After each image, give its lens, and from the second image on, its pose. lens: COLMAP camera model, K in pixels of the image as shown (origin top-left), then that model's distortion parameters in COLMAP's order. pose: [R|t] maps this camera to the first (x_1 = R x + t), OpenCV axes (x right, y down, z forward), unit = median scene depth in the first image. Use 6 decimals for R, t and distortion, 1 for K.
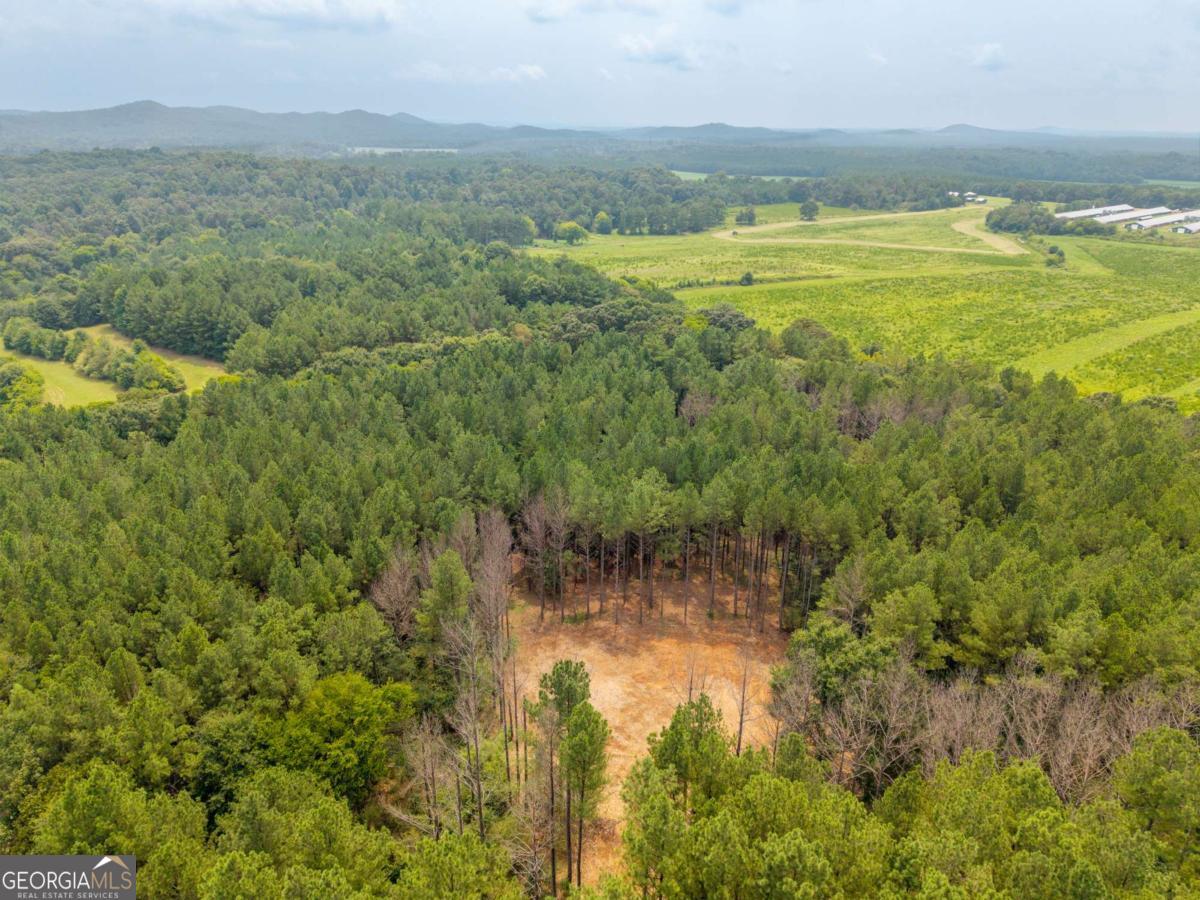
lens RADIAL K [[773.1, 0, 600.0], [0, 773.1, 450.0], [0, 0, 1]] dist [0.003232, -0.003077]
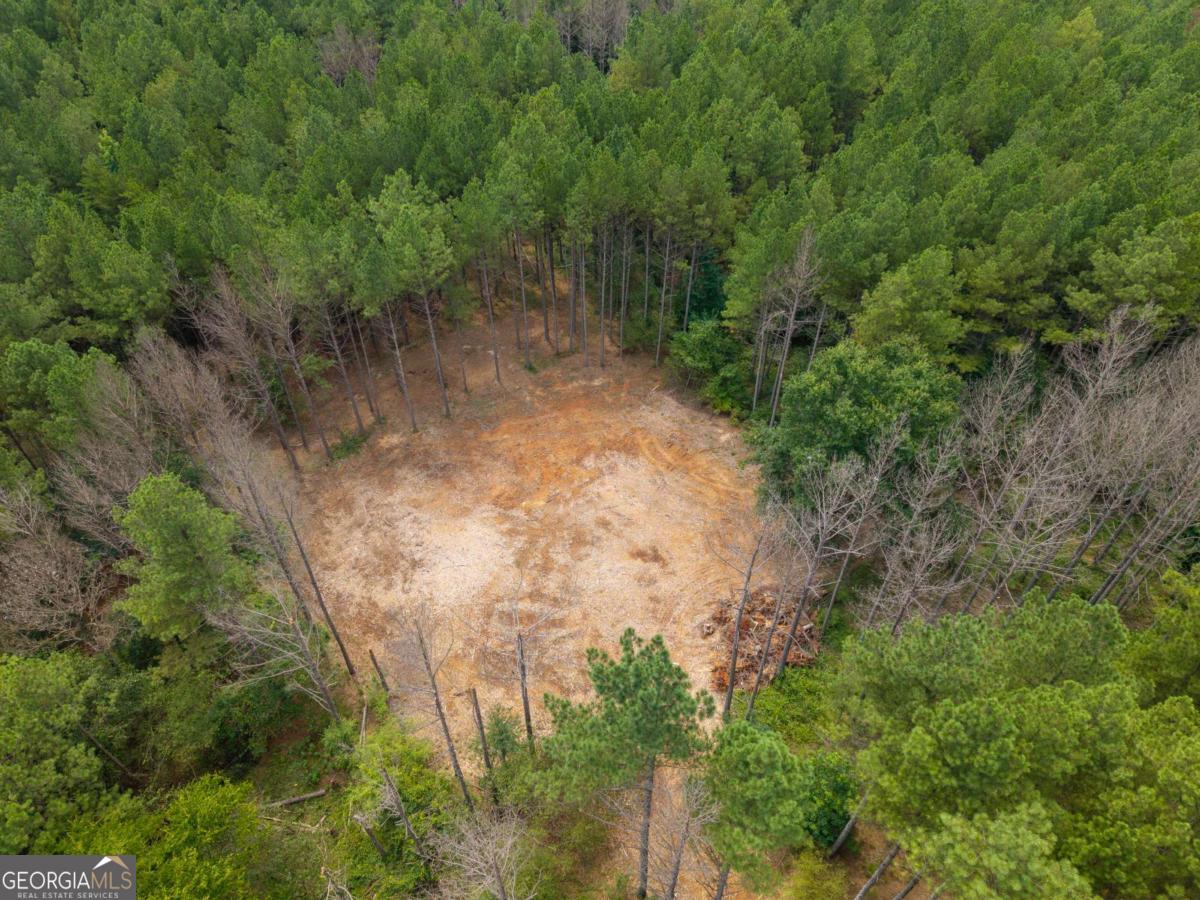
lens RADIAL K [[773.1, 0, 600.0], [0, 773.1, 450.0], [0, 0, 1]] dist [0.003232, -0.003077]
pose [[0.832811, -0.396958, 0.385812, -0.107110], [0.201642, 0.866626, 0.456399, -0.029062], [-0.515525, -0.302298, 0.801779, 0.377495]]
